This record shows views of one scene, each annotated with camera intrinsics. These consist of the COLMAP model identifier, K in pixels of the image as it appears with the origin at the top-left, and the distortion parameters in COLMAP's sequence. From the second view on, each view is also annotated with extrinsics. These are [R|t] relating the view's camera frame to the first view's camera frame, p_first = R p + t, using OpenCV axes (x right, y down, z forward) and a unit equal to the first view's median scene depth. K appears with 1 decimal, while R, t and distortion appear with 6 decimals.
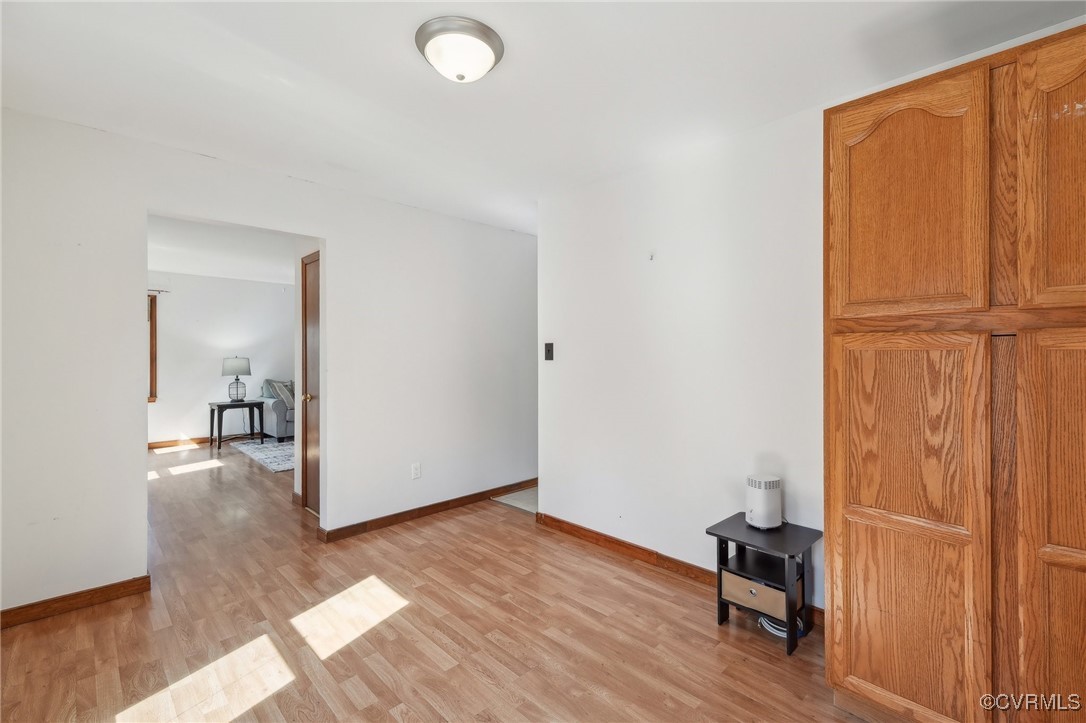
lens RADIAL K [[473.2, 0, 543.1], [0, 473.2, 357.8], [0, 0, 1]] dist [0.000282, 0.000122]
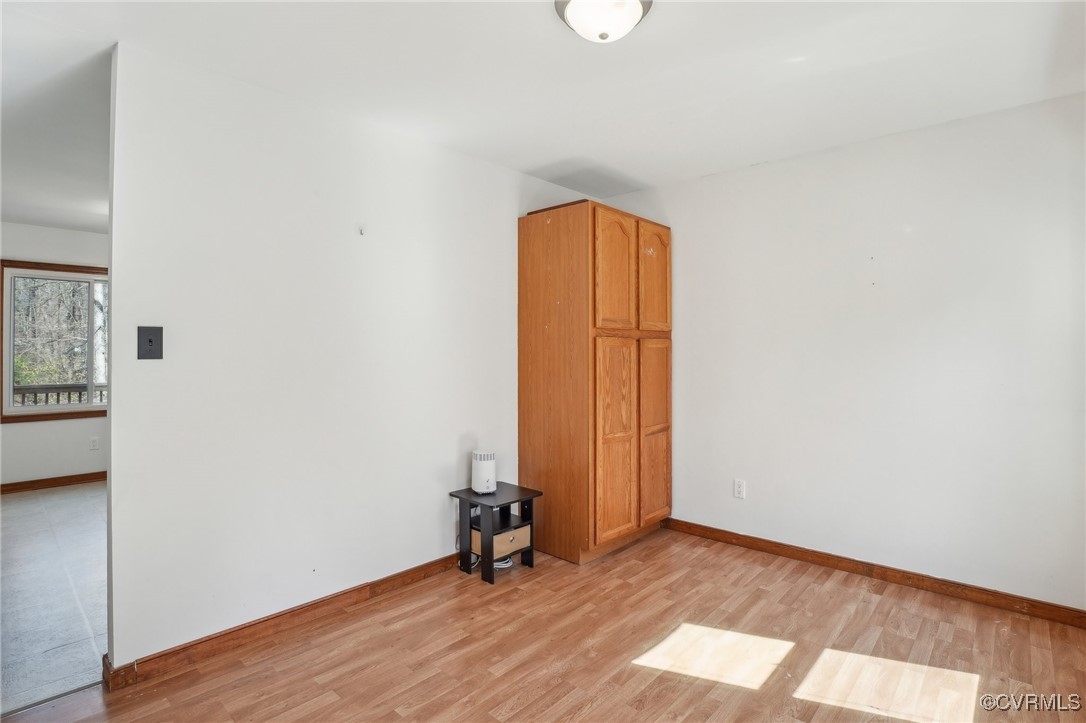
lens RADIAL K [[528.8, 0, 556.1], [0, 528.8, 358.0], [0, 0, 1]] dist [-0.026699, 0.001185]
pose [[-0.056013, -0.013089, 0.998344, -1.041153], [0.007842, 0.999877, 0.013549, -0.001835], [-0.998399, 0.008588, -0.055903, 1.048251]]
